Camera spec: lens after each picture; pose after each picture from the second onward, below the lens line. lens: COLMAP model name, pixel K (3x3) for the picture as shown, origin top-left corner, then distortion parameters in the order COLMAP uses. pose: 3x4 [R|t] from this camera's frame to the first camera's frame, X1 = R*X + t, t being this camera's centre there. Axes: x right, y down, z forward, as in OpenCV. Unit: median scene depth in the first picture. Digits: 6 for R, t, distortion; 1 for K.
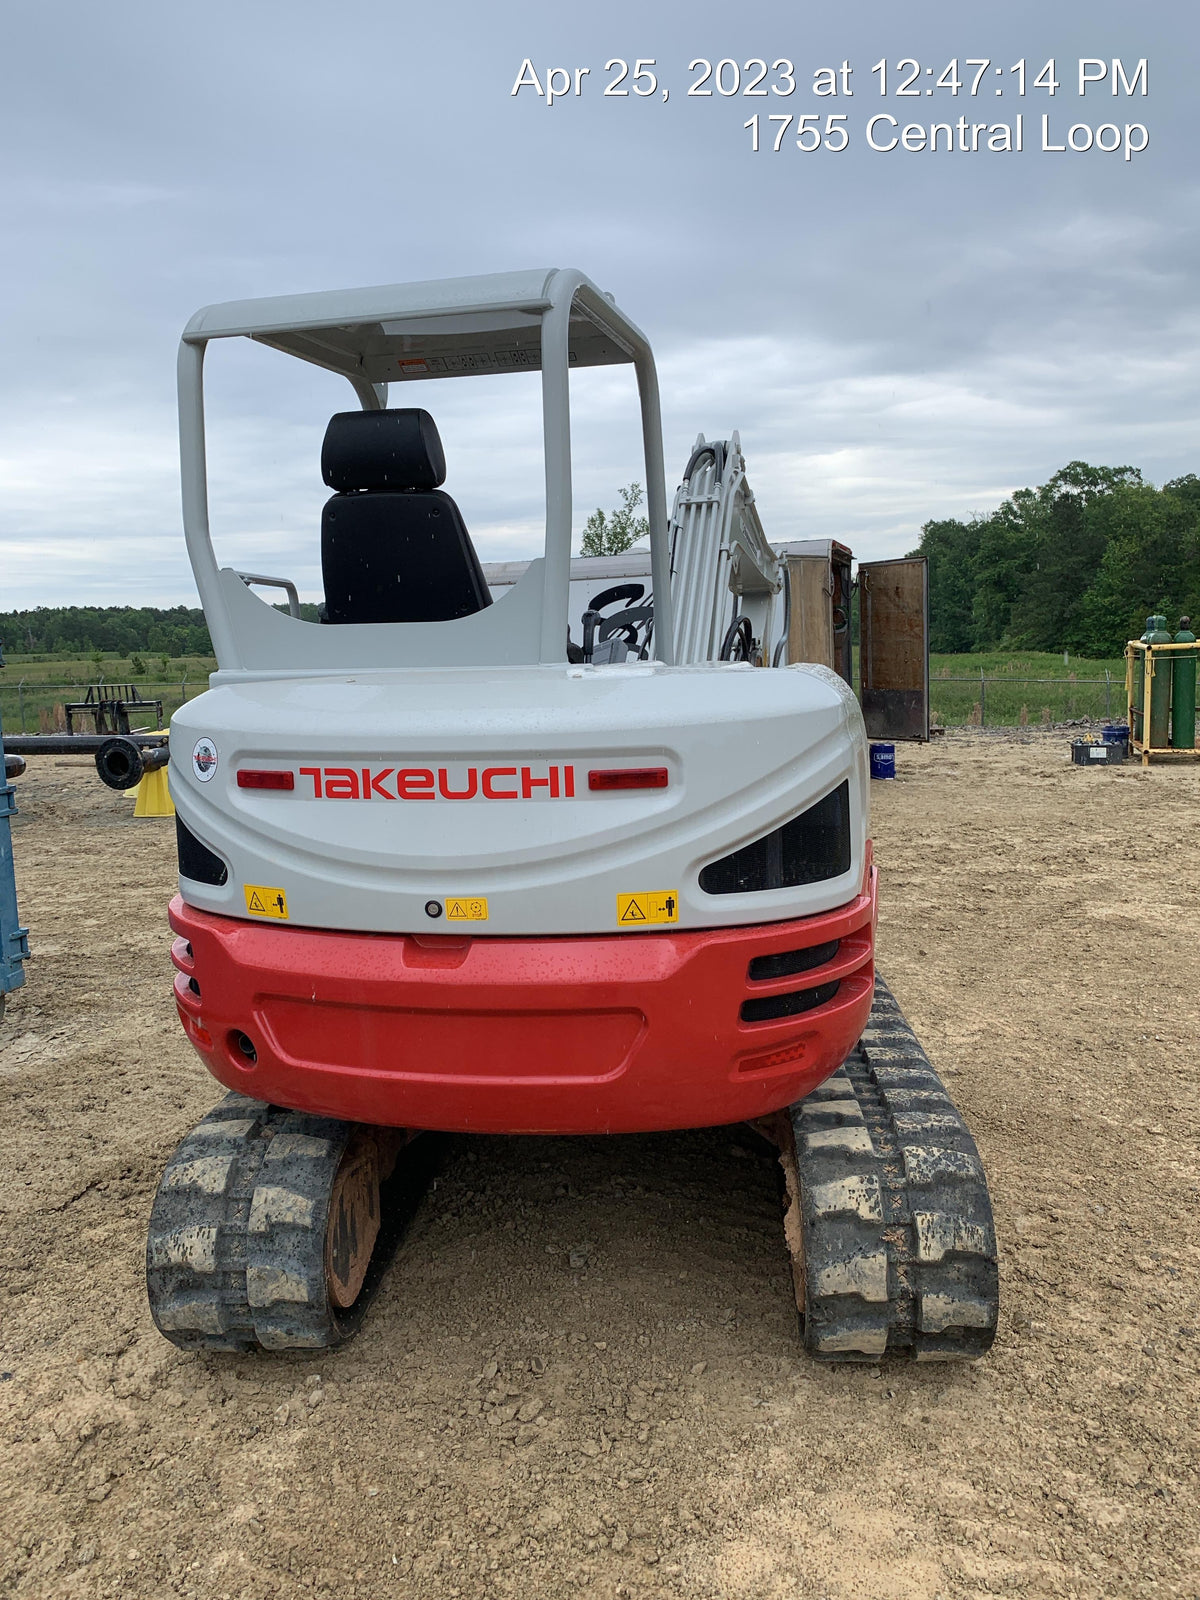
lens RADIAL K [[1231.4, 0, 614.5], [0, 1231.4, 809.5], [0, 0, 1]] dist [0.044989, -0.001519]
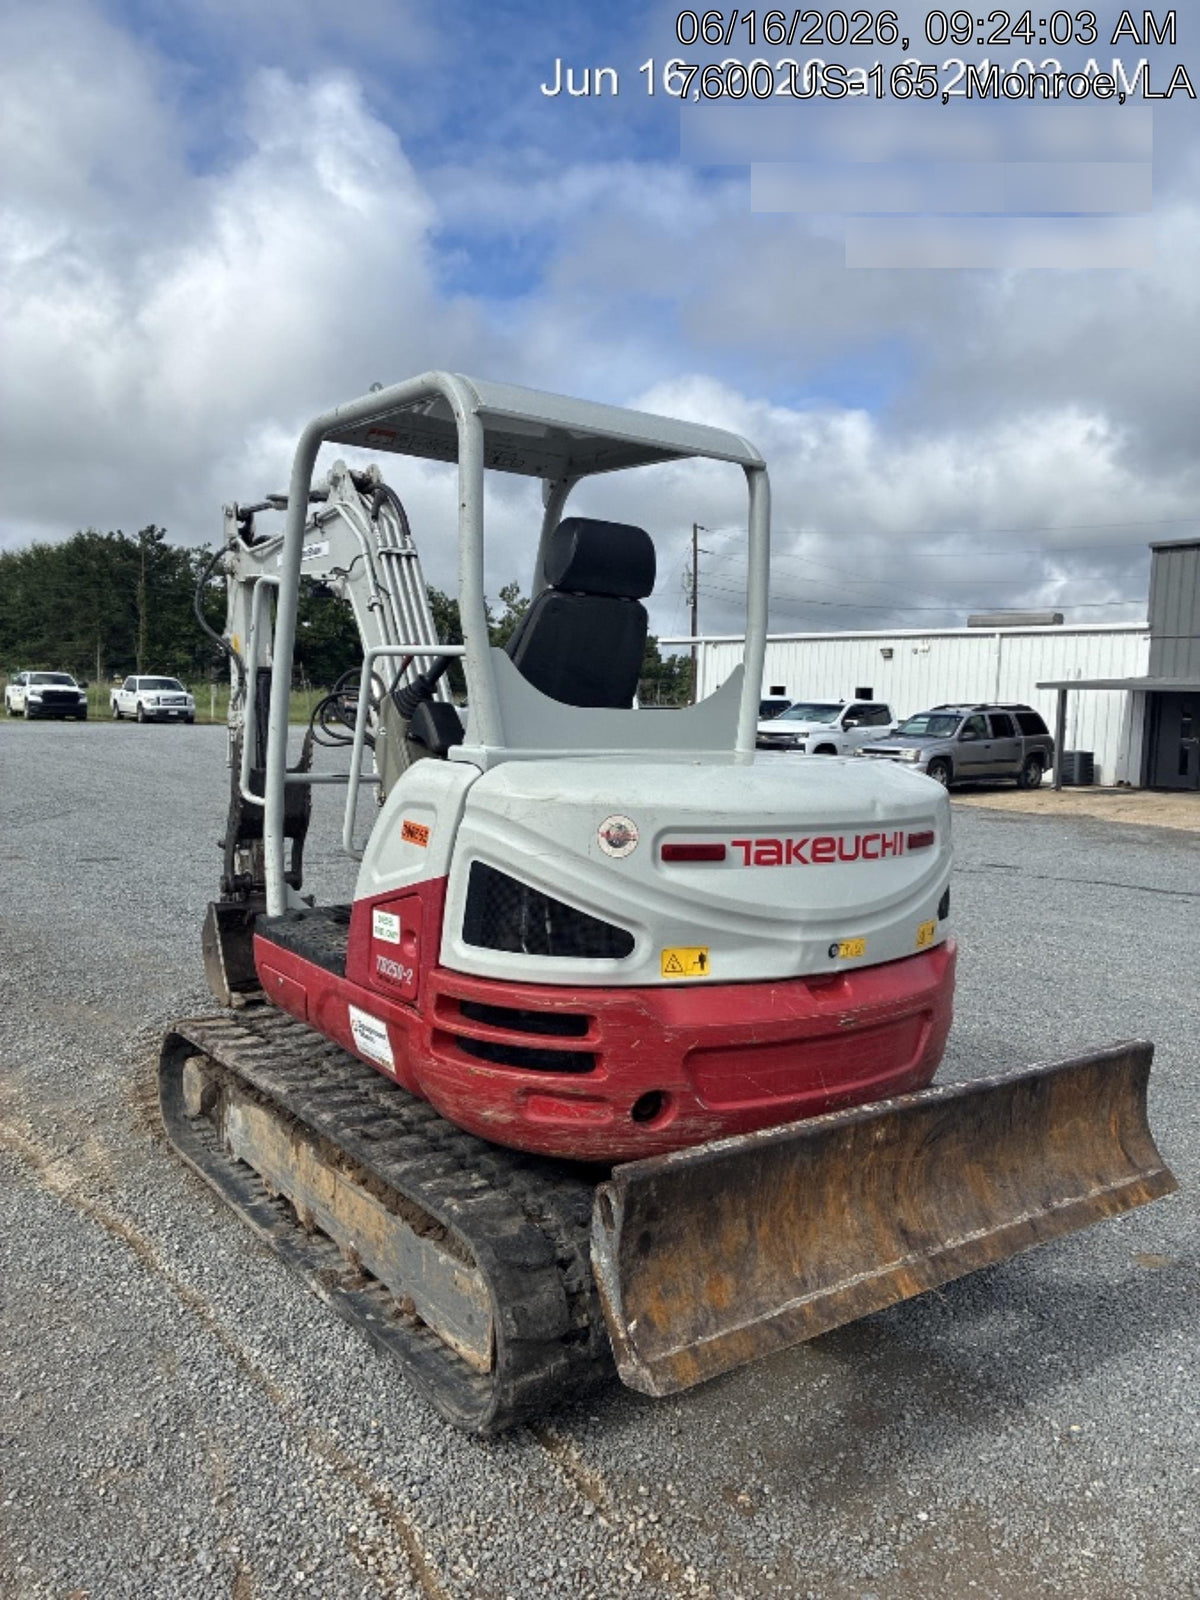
lens RADIAL K [[1231.4, 0, 603.7], [0, 1231.4, 786.5], [0, 0, 1]] dist [0.044989, -0.001519]
pose [[0.665285, -0.003459, 0.746582, -1.207902], [0.049128, 0.998025, -0.039154, -0.045869], [-0.744972, 0.062727, 0.664141, 0.342477]]
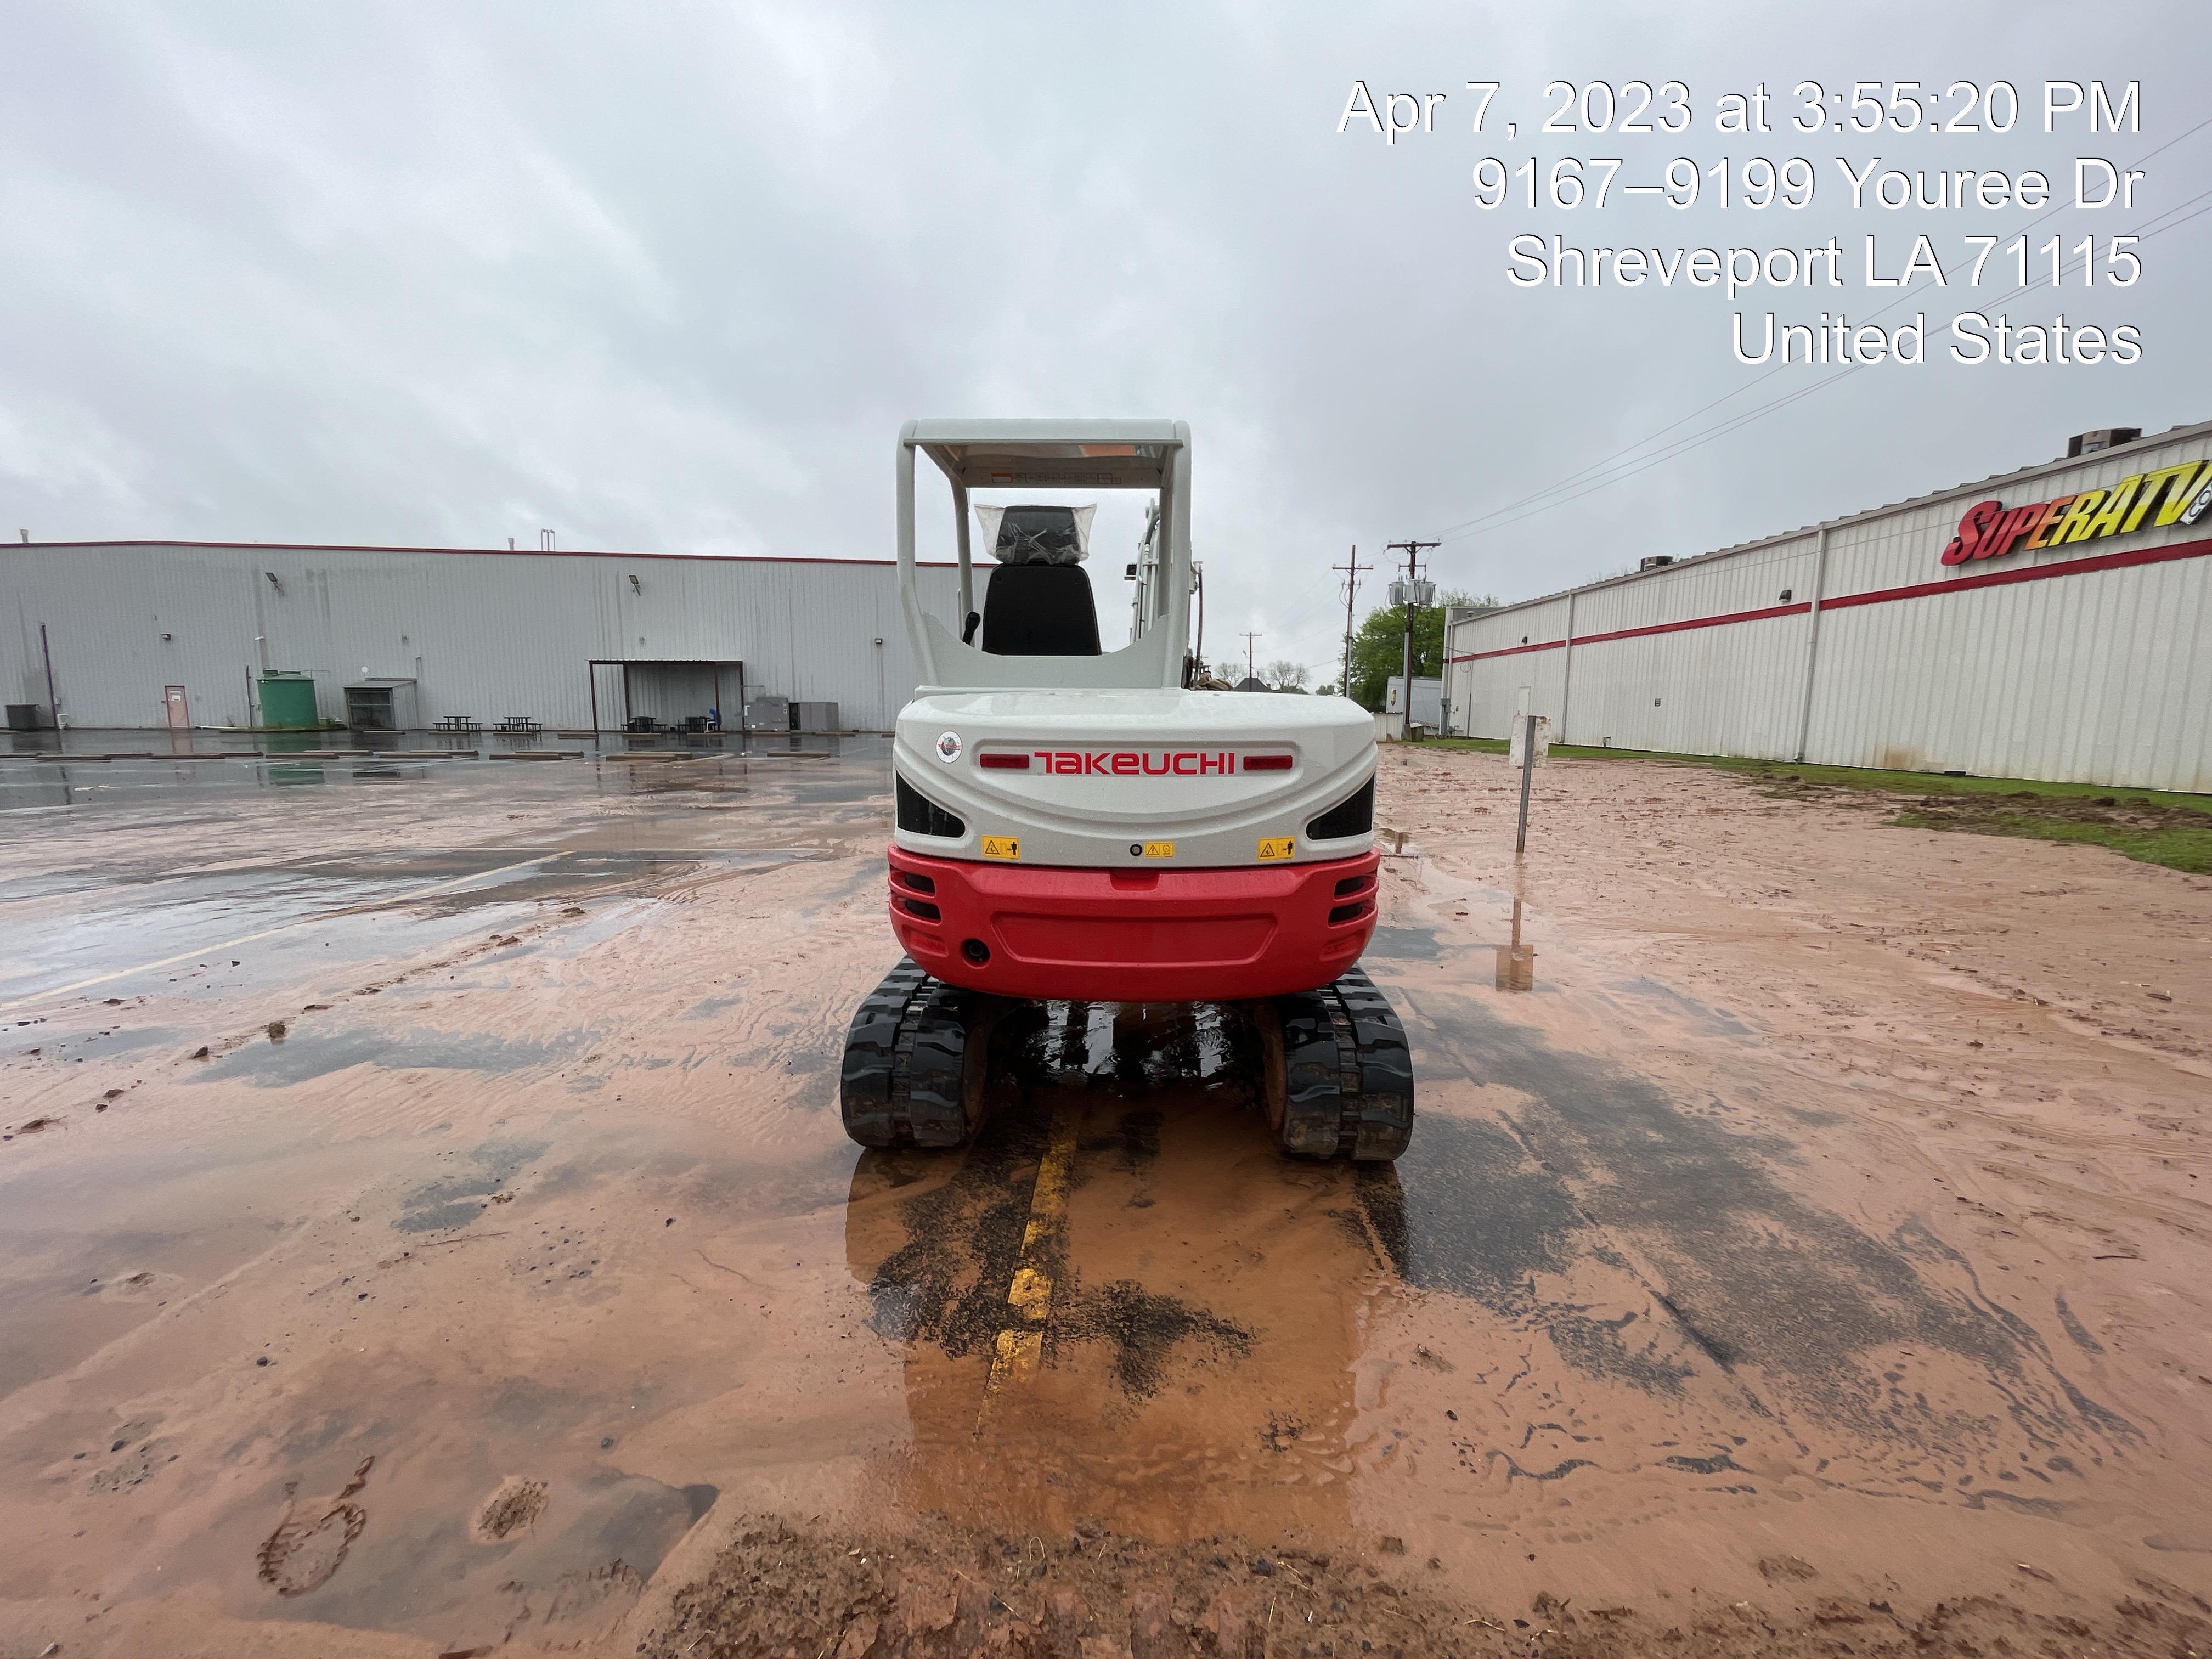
lens RADIAL K [[891.9, 0, 1108.8], [0, 891.9, 842.7], [0, 0, 1]] dist [0.012141, -0.000268]
pose [[0.974290, -0.000700, 0.225297, -0.413391], [-0.003674, 0.999813, 0.018994, 0.051831], [-0.225269, -0.019333, 0.974105, -0.021114]]
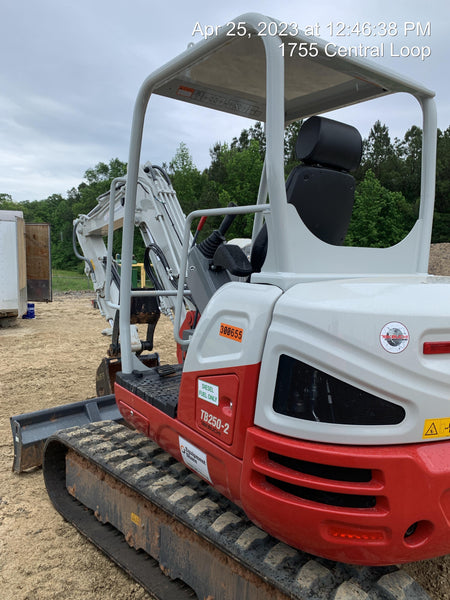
lens RADIAL K [[461.8, 0, 226.2], [0, 461.8, 303.2], [0, 0, 1]] dist [0.044989, -0.001519]
pose [[0.664918, -0.023828, 0.746536, -0.927935], [0.056686, 0.998218, -0.018627, -0.087354], [-0.744762, 0.054703, 0.665084, 0.852750]]
